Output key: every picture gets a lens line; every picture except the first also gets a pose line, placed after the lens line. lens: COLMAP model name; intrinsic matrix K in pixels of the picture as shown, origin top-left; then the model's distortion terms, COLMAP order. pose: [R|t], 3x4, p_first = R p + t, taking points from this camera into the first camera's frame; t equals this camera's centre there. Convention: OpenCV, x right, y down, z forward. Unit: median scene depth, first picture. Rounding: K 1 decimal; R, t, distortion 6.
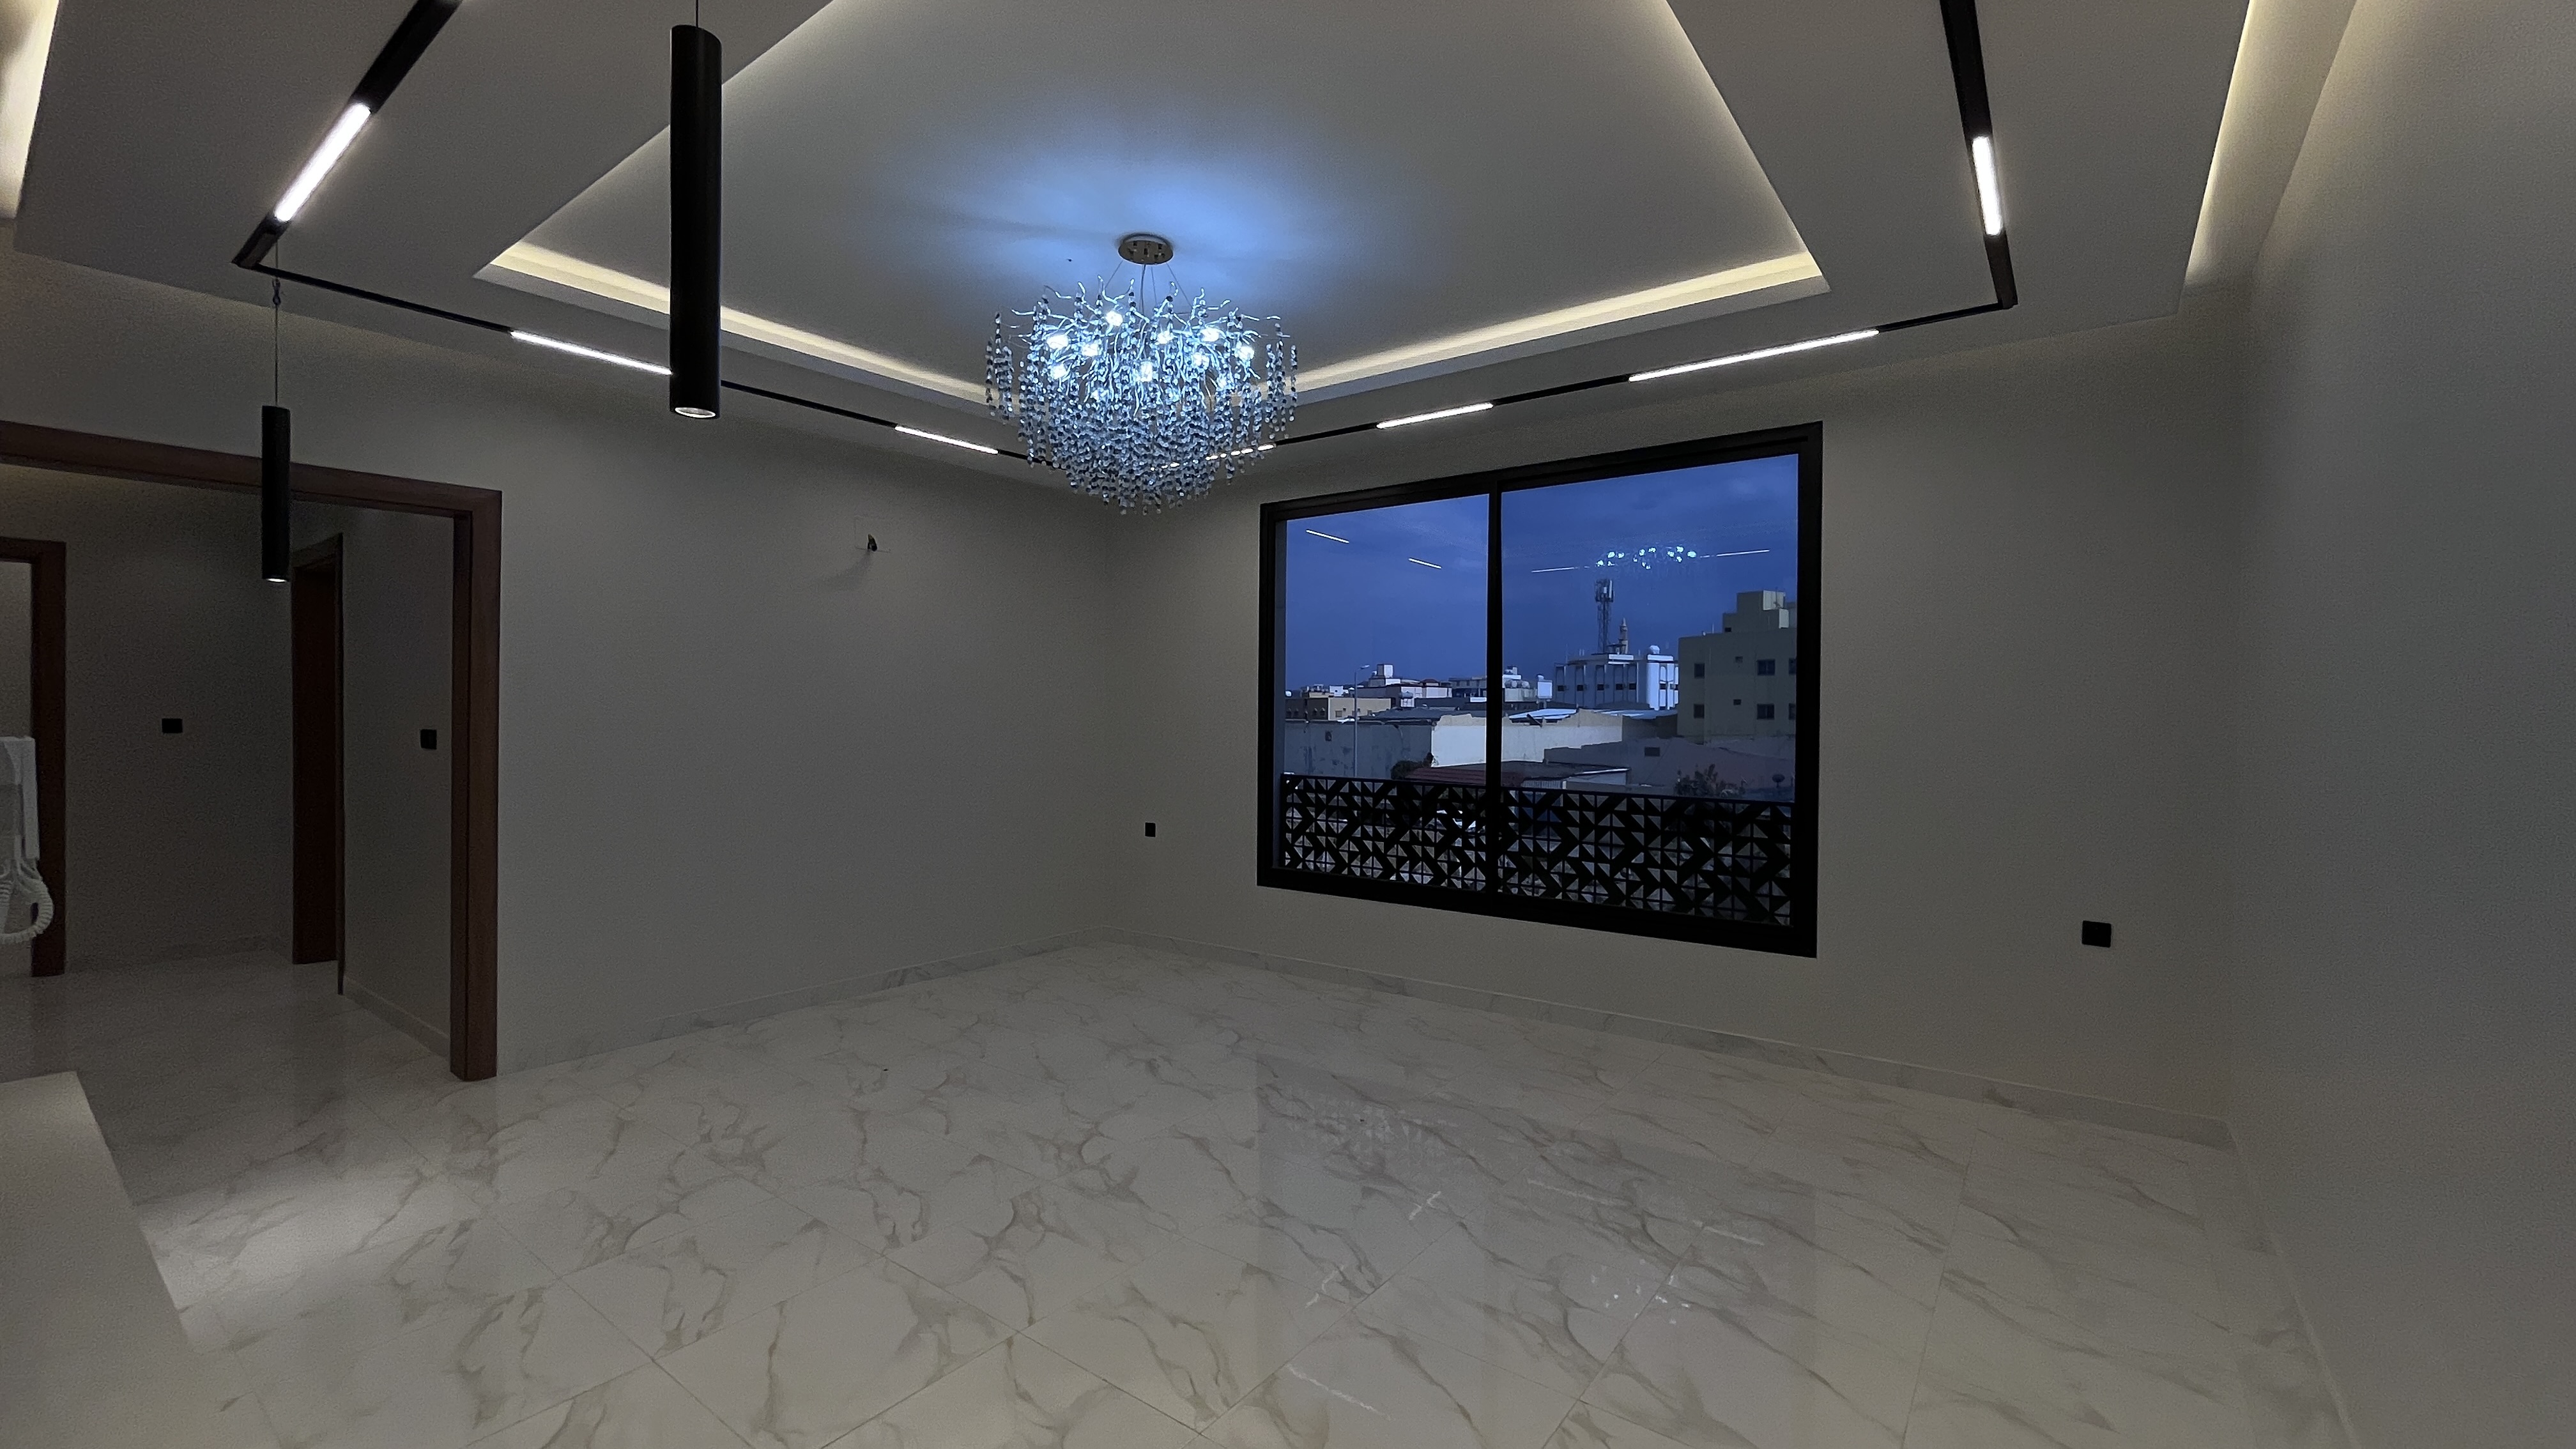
lens RADIAL K [[1038.2, 0, 1290.5], [0, 1038.2, 724.3], [0, 0, 1]] dist [-0.008231, 0.000001]
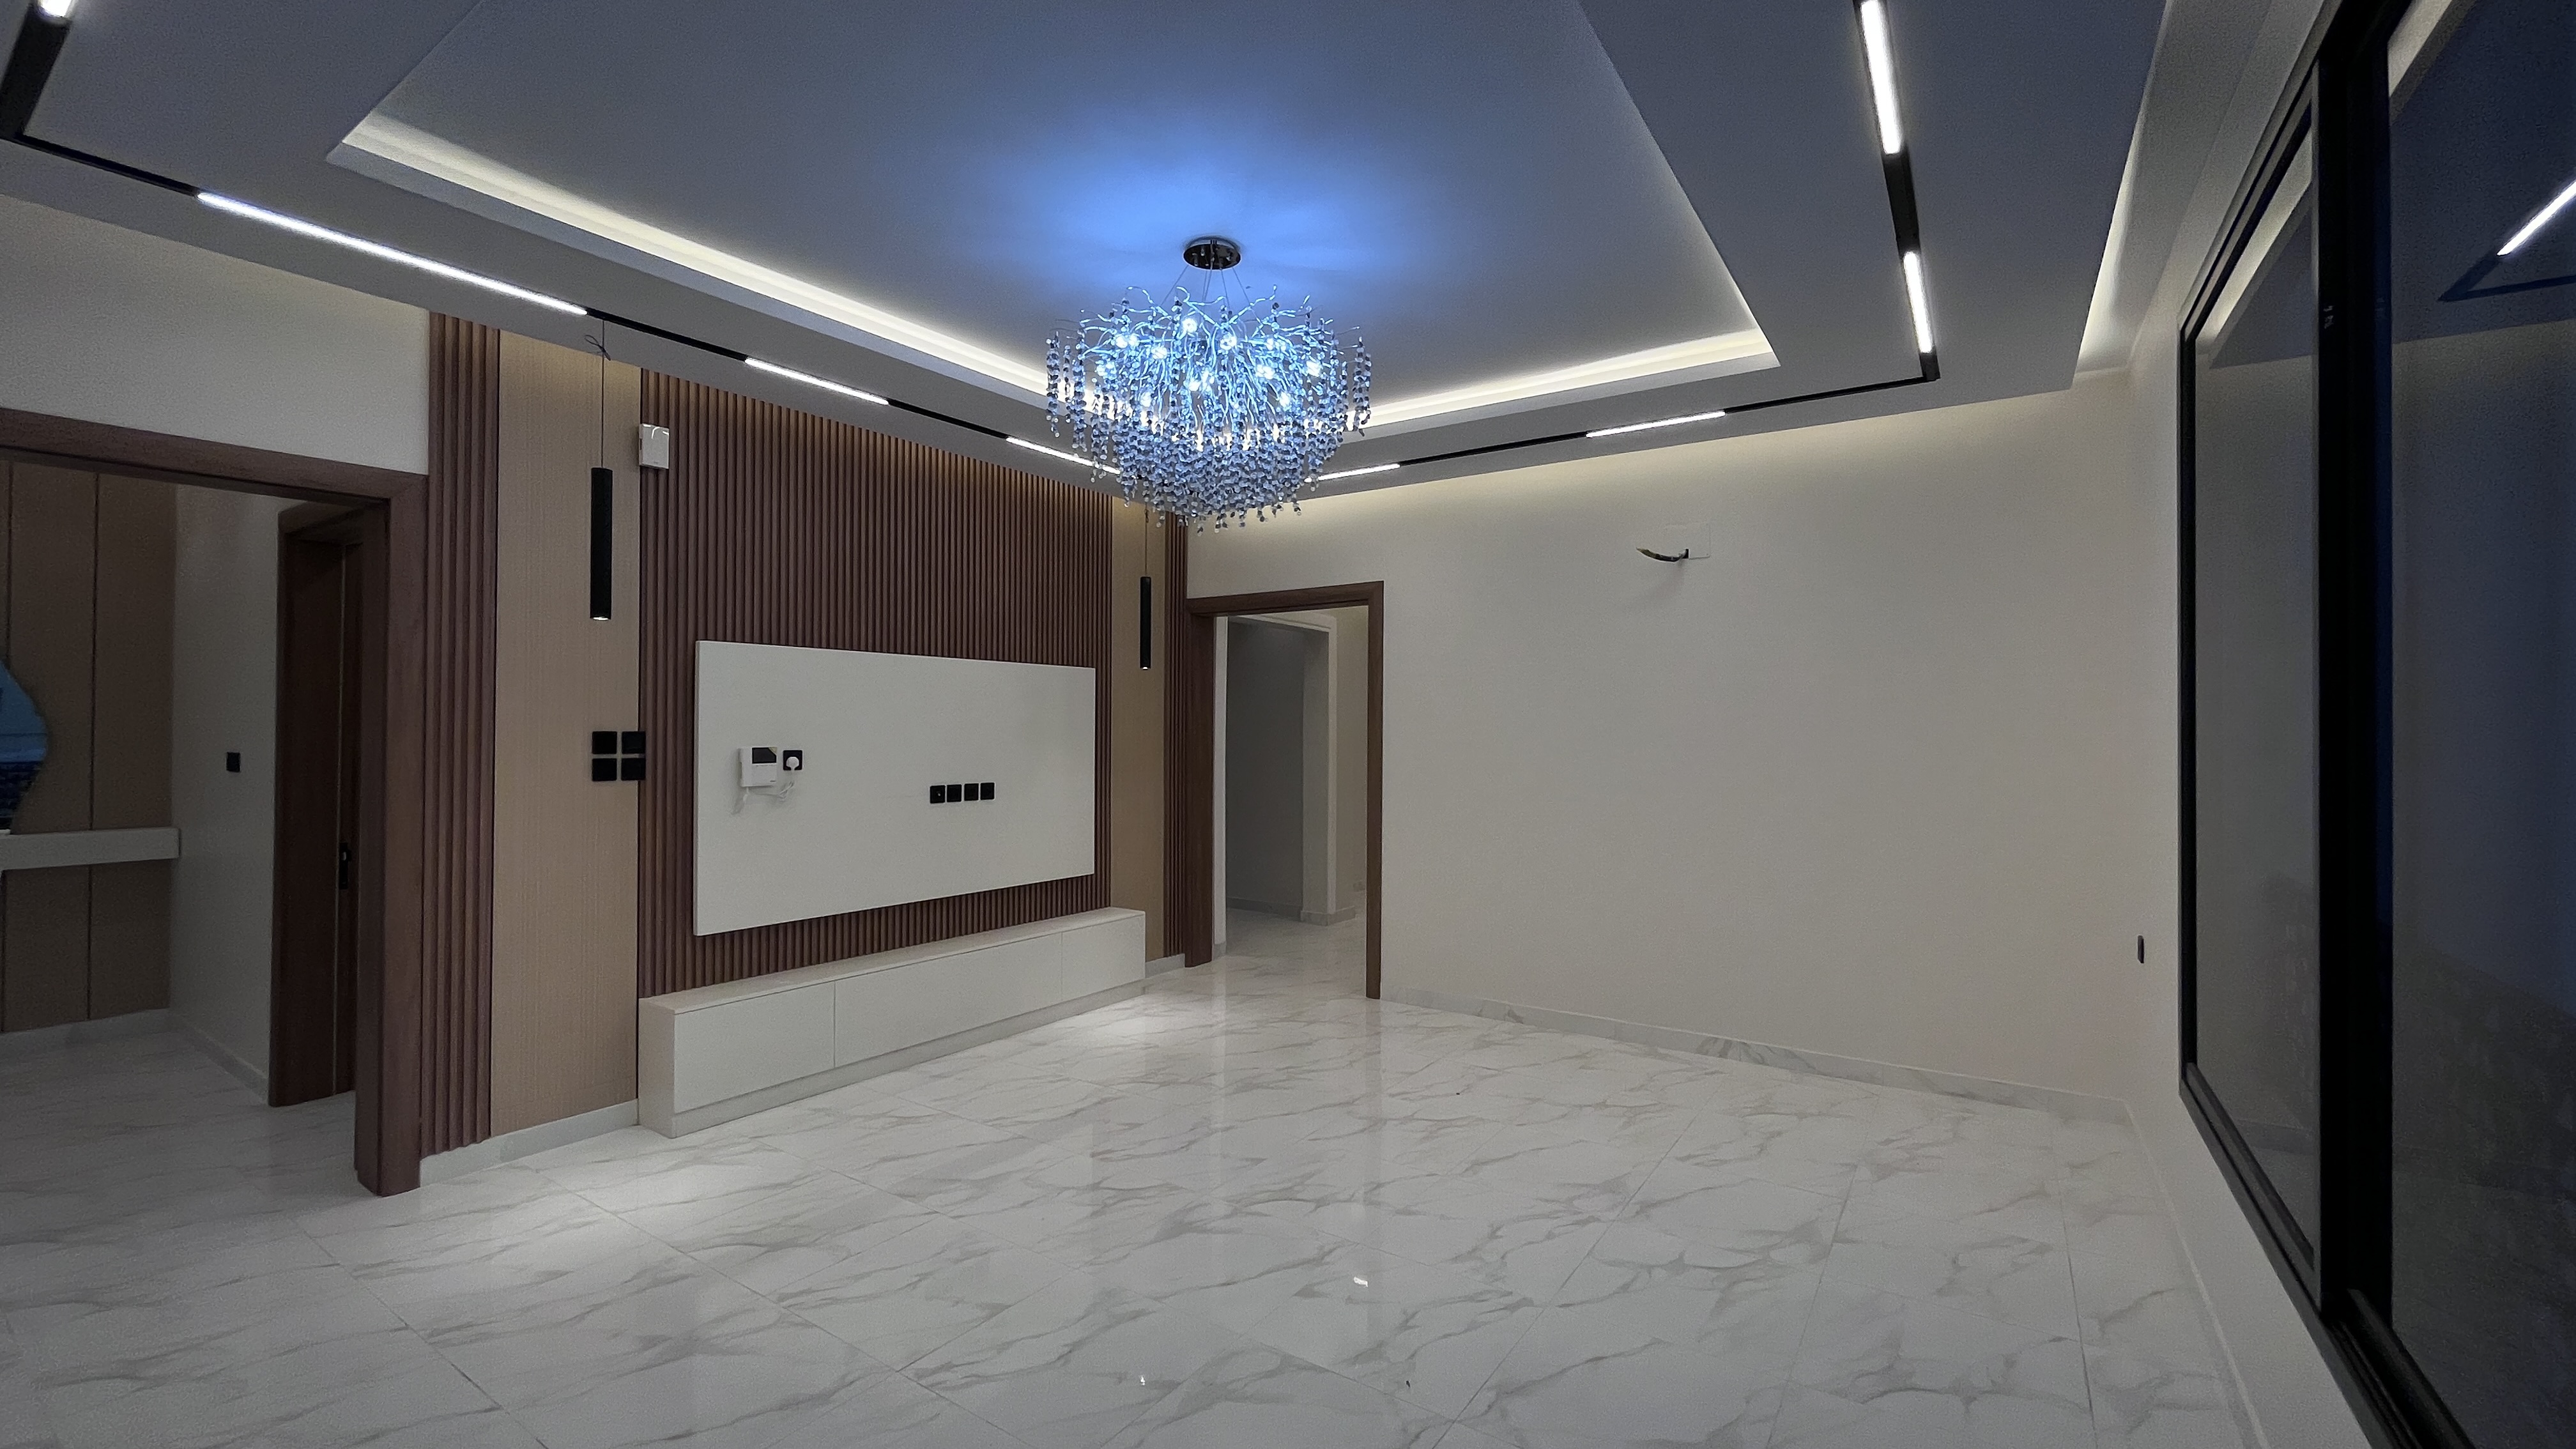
lens RADIAL K [[1038.2, 0, 1290.5], [0, 1038.2, 724.3], [0, 0, 1]] dist [-0.008231, 0.000001]
pose [[0.056620, -0.009160, -0.998354, 0.748697], [-0.011801, 0.999882, -0.009843, -0.021818], [0.998326, 0.012339, 0.056505, 0.933316]]
